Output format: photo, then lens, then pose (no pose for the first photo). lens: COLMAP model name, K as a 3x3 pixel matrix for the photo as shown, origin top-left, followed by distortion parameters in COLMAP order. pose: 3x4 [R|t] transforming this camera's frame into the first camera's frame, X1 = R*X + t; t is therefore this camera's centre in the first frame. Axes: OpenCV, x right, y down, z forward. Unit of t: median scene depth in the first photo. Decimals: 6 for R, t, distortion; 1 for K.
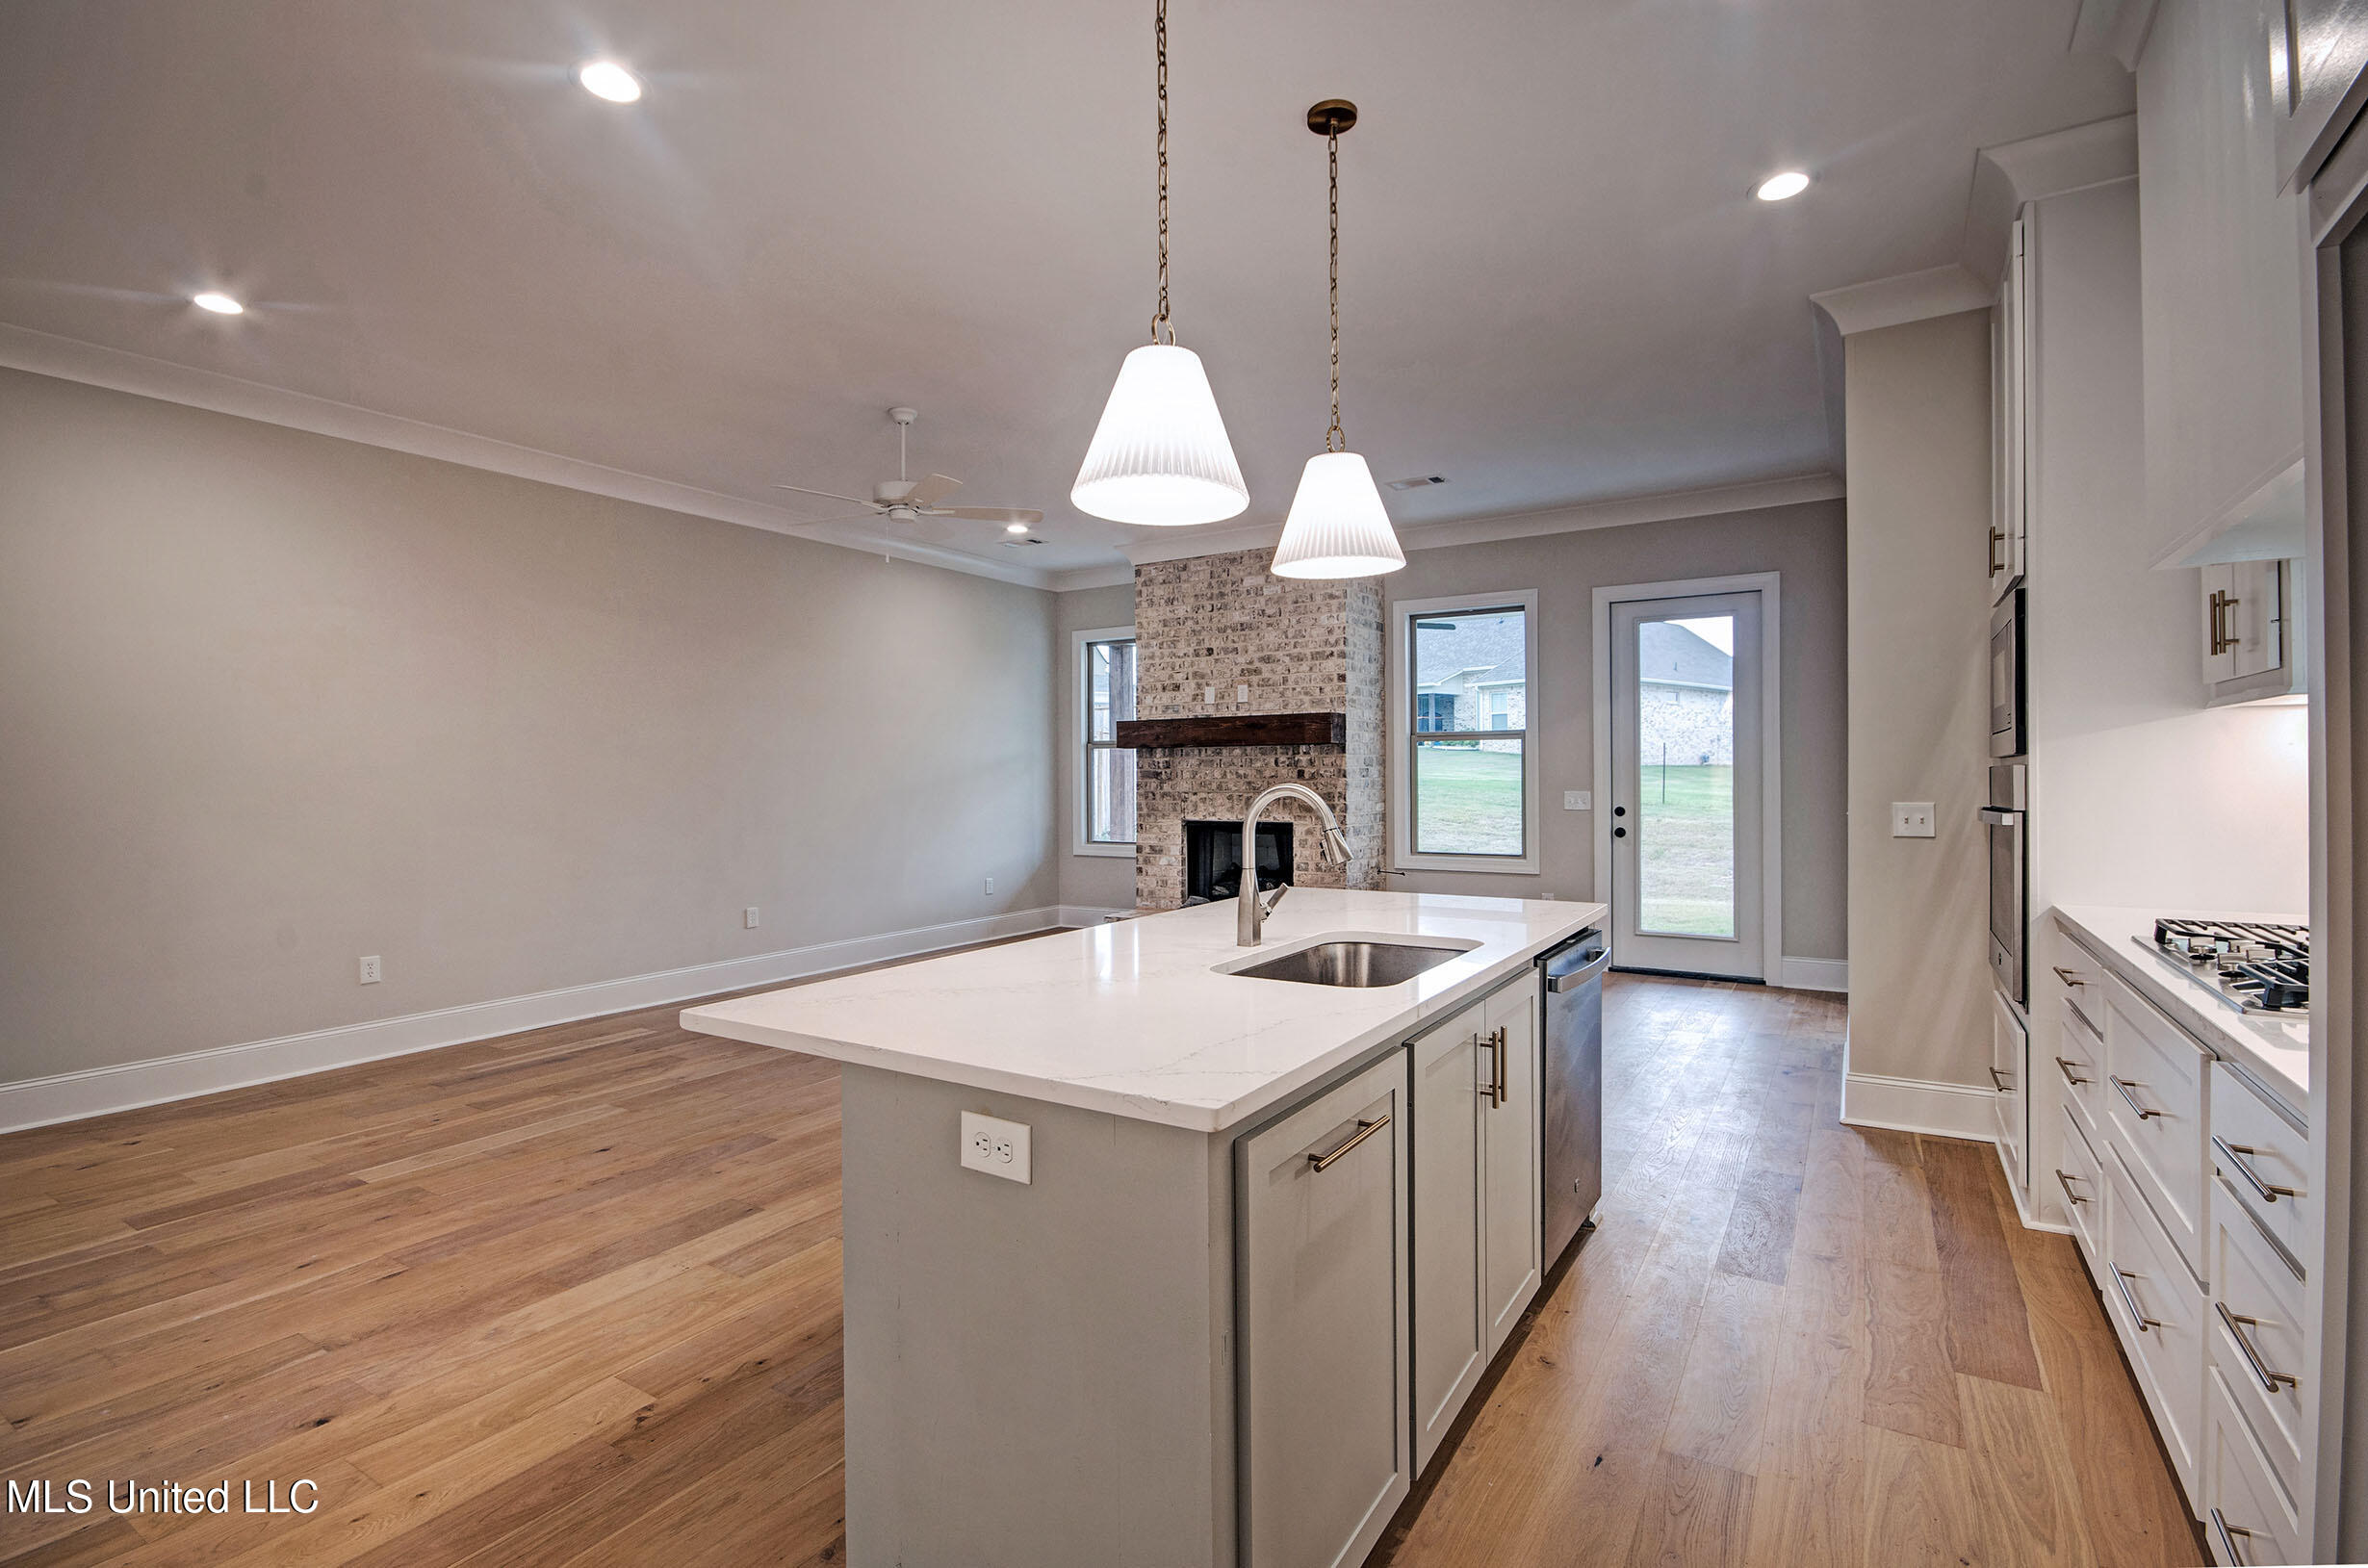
lens RADIAL K [[1102.7, 0, 1163.8], [0, 1102.7, 775.4], [0, 0, 1]] dist [0.003173, -0.000340]
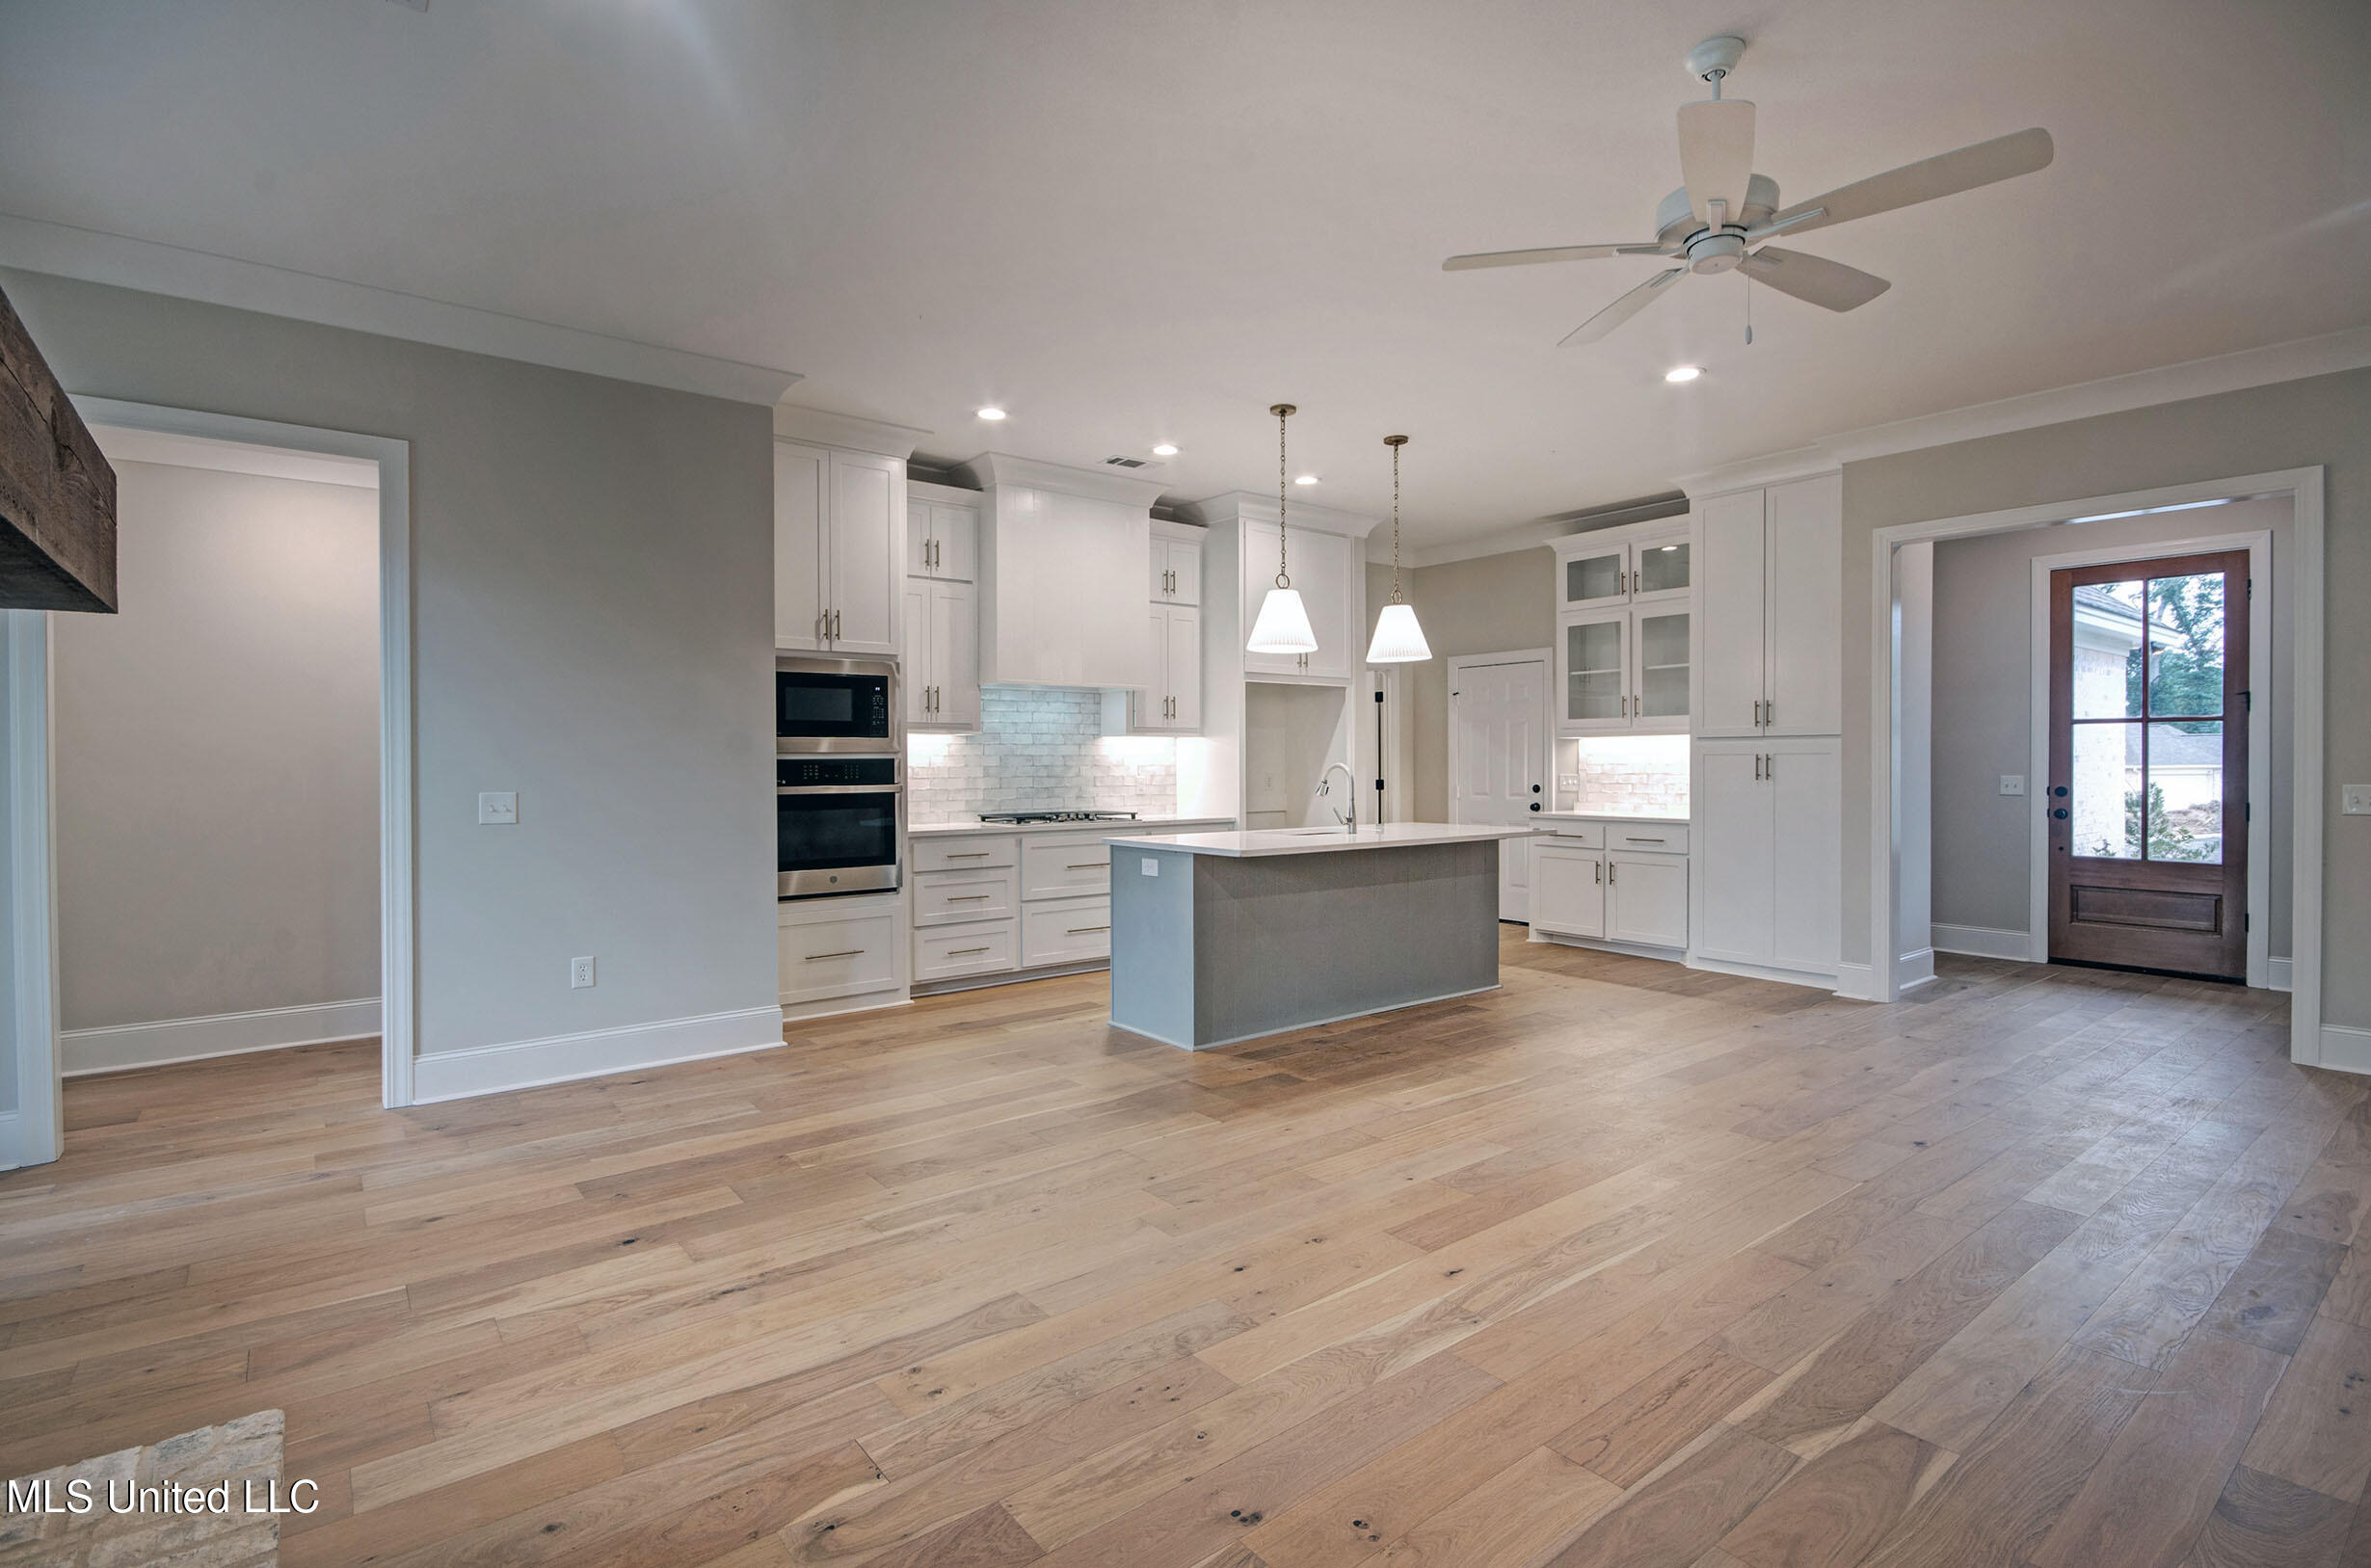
lens RADIAL K [[1125.6, 0, 1173.5], [0, 1125.6, 772.3], [0, 0, 1]] dist [0.003084, 0.000076]
pose [[-0.943116, 0.006863, 0.332393, -0.110001], [0.010500, 0.999903, 0.009147, 0.000916], [-0.332298, 0.012117, -0.943097, 1.047585]]
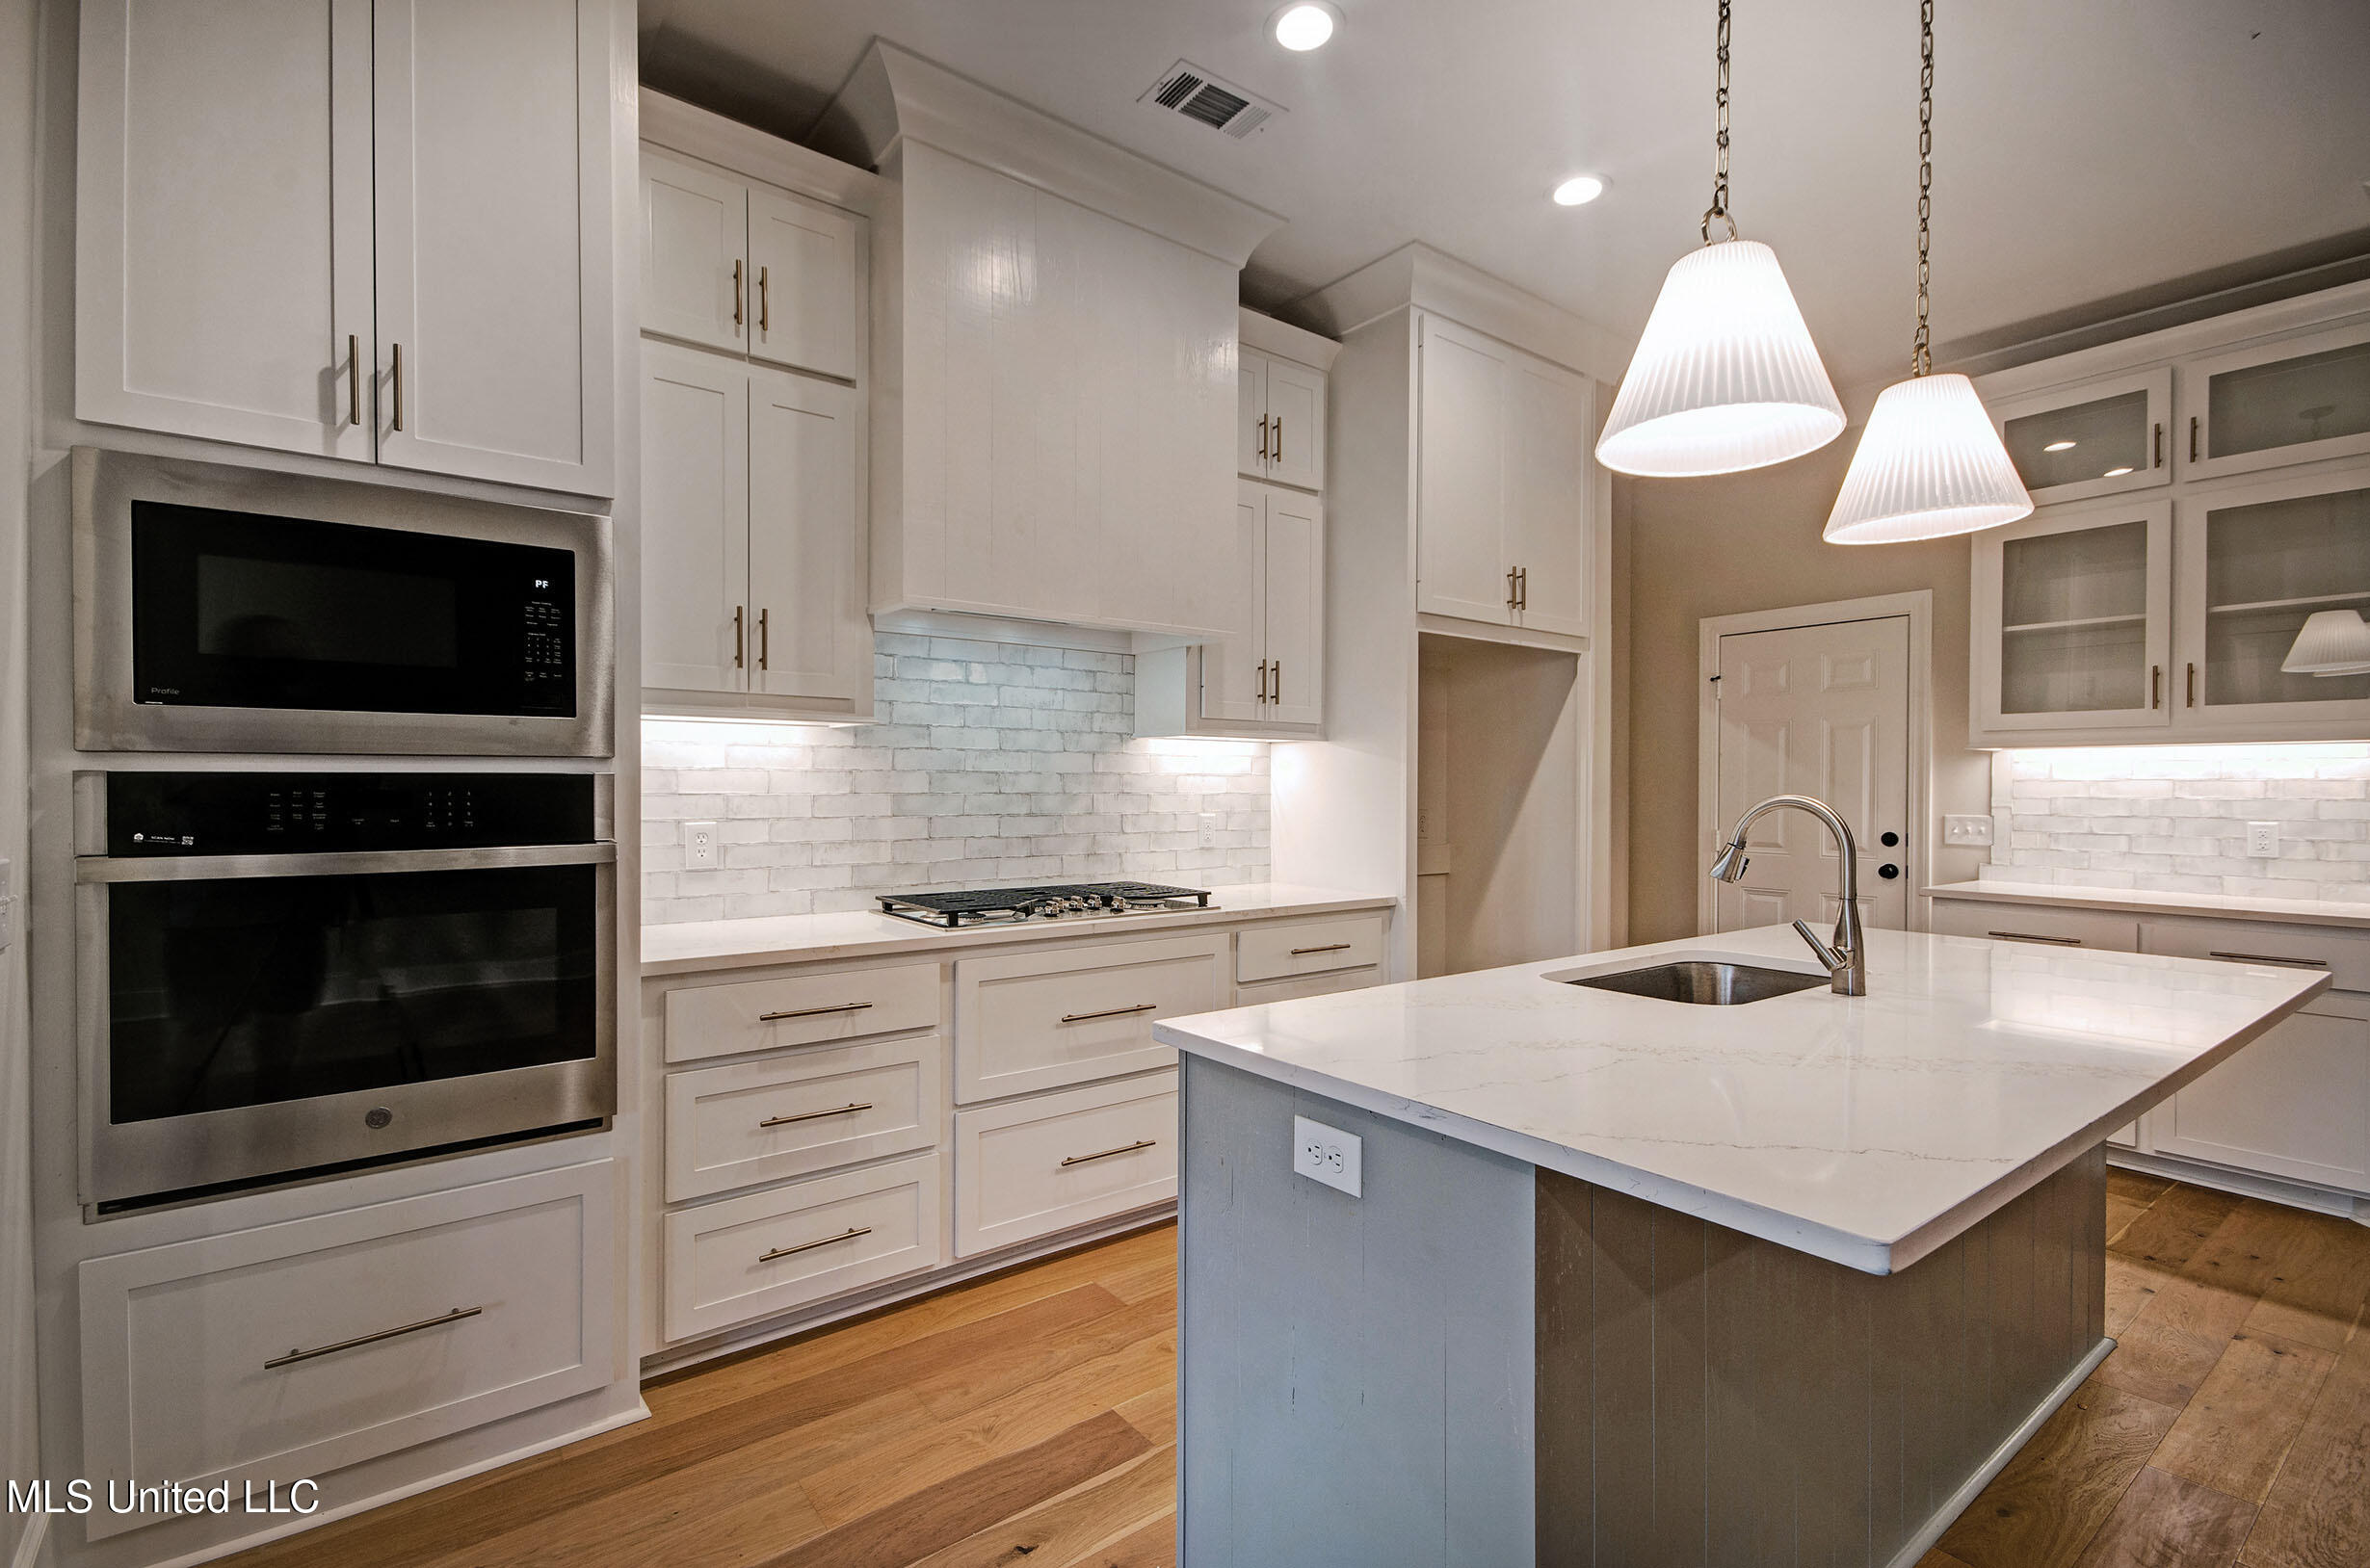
lens RADIAL K [[1075.8, 0, 1174.4], [0, 1075.8, 794.2], [0, 0, 1]] dist [0.012742, -0.001090]
pose [[-0.939215, -0.000708, 0.343330, 0.085474], [0.002166, 0.999966, 0.007985, -0.000149], [-0.343324, 0.008243, -0.939181, 0.607605]]
